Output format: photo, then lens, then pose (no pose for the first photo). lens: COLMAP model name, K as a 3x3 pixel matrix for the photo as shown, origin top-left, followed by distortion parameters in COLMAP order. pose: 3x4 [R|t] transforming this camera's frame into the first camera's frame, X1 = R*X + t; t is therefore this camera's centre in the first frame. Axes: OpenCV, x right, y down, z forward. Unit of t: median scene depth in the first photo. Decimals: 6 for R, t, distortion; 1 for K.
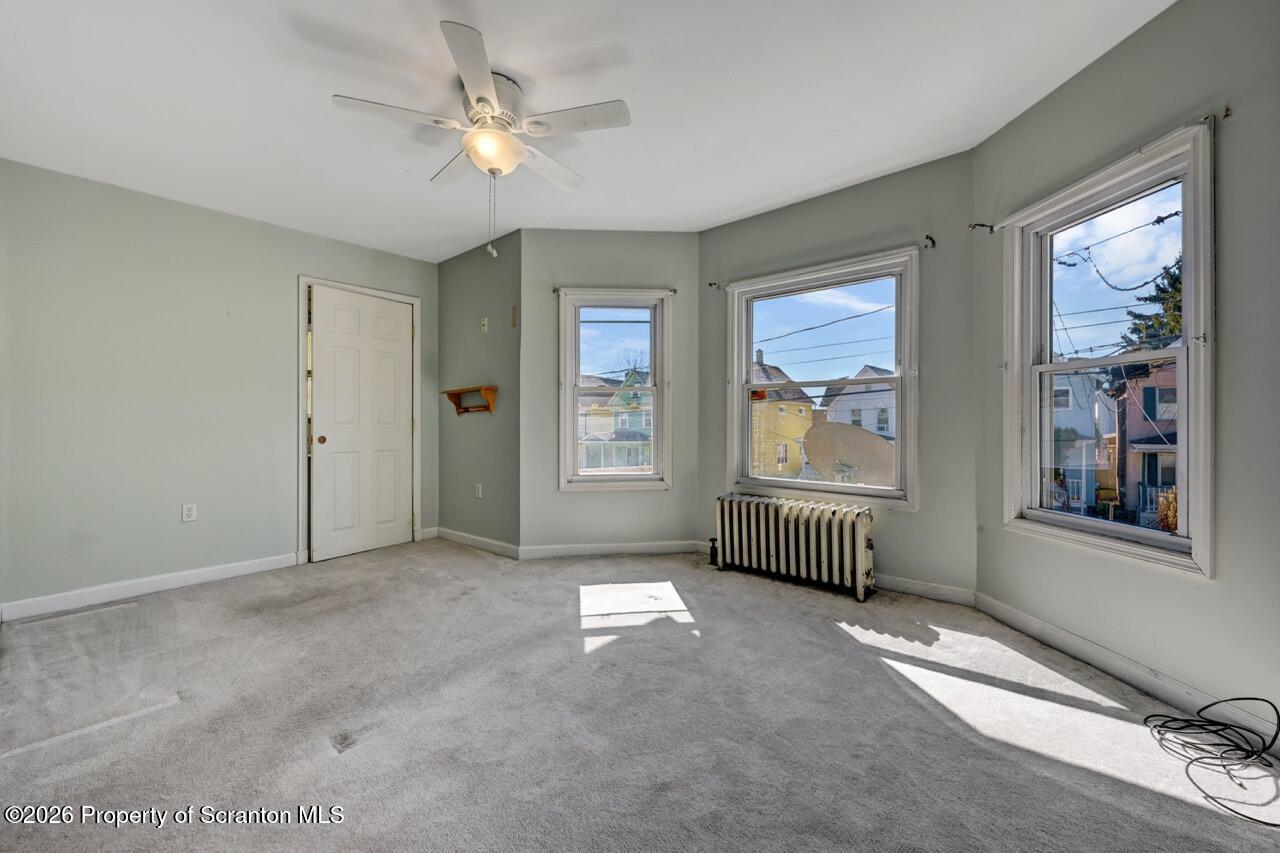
lens RADIAL K [[508.9, 0, 640.0], [0, 508.9, 426.5], [0, 0, 1]] dist [-0.004197, 0.000087]
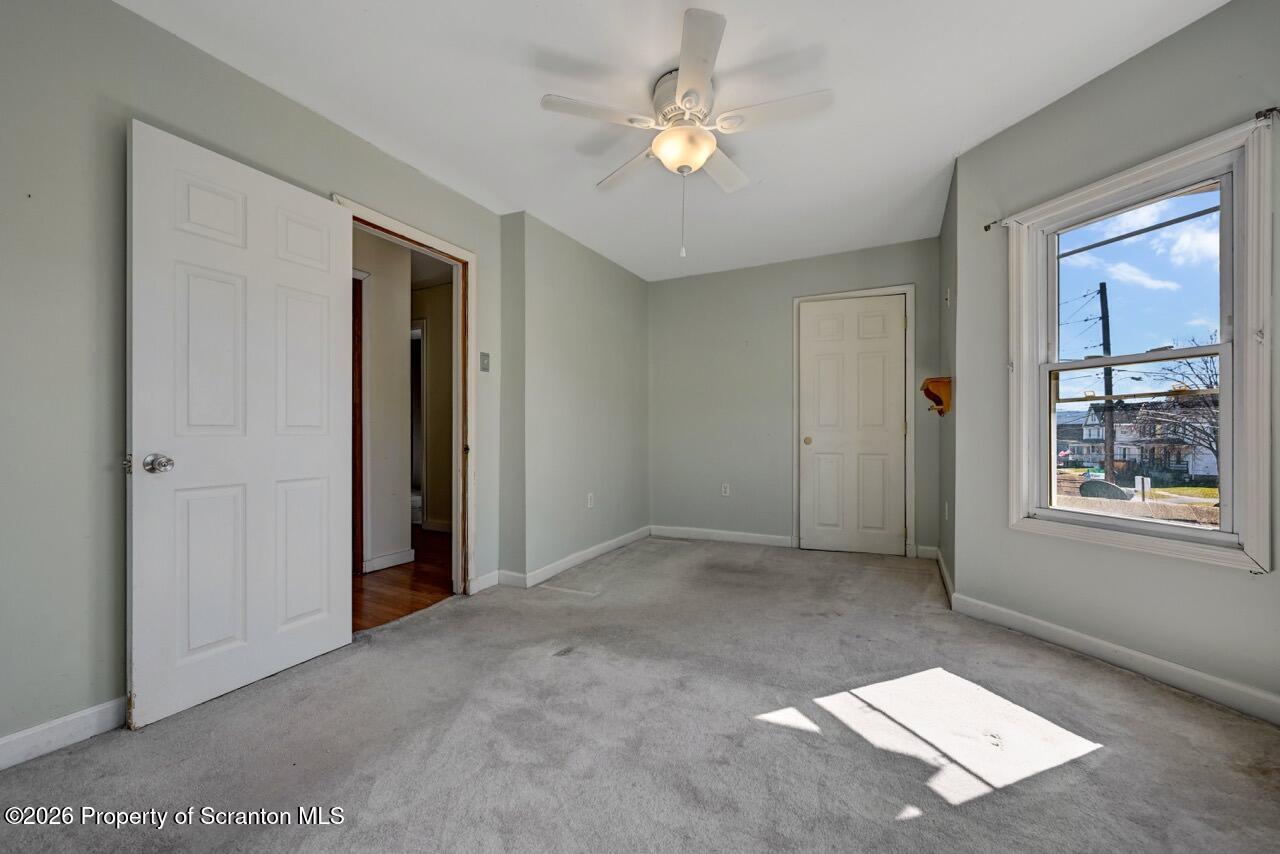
lens RADIAL K [[503.7, 0, 638.8], [0, 503.7, 430.6], [0, 0, 1]] dist [0.000236, 0.000037]
pose [[0.232497, 0.003726, -0.972590, 0.429295], [-0.002116, 0.999992, 0.003325, 0.000945], [0.972595, 0.001285, 0.232503, 0.457038]]
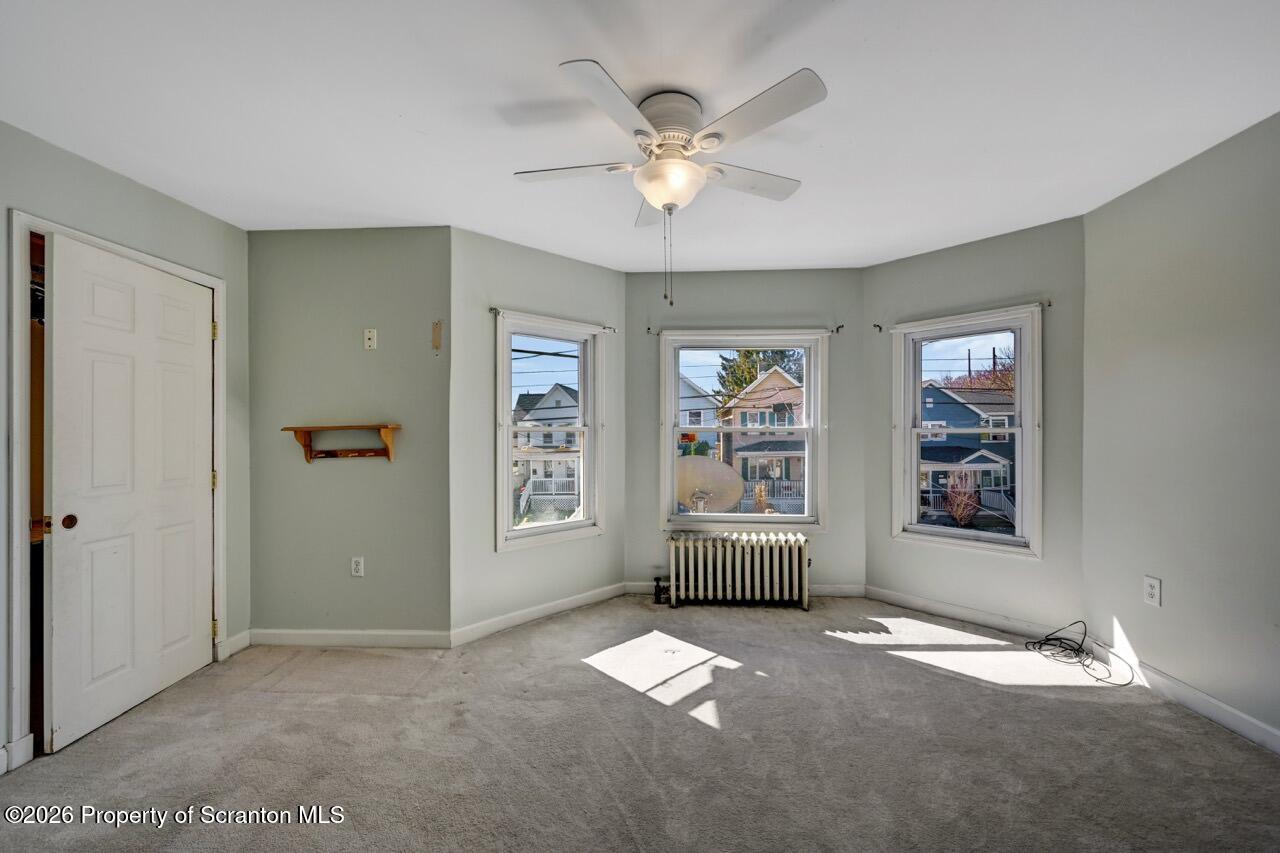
lens RADIAL K [[510.1, 0, 643.2], [0, 510.1, 432.9], [0, 0, 1]] dist [-0.001200, -0.000017]
pose [[0.786440, -0.001017, 0.617666, -0.575431], [0.003204, 0.999992, -0.002432, -0.078199], [-0.617658, 0.003892, 0.786437, 0.232166]]
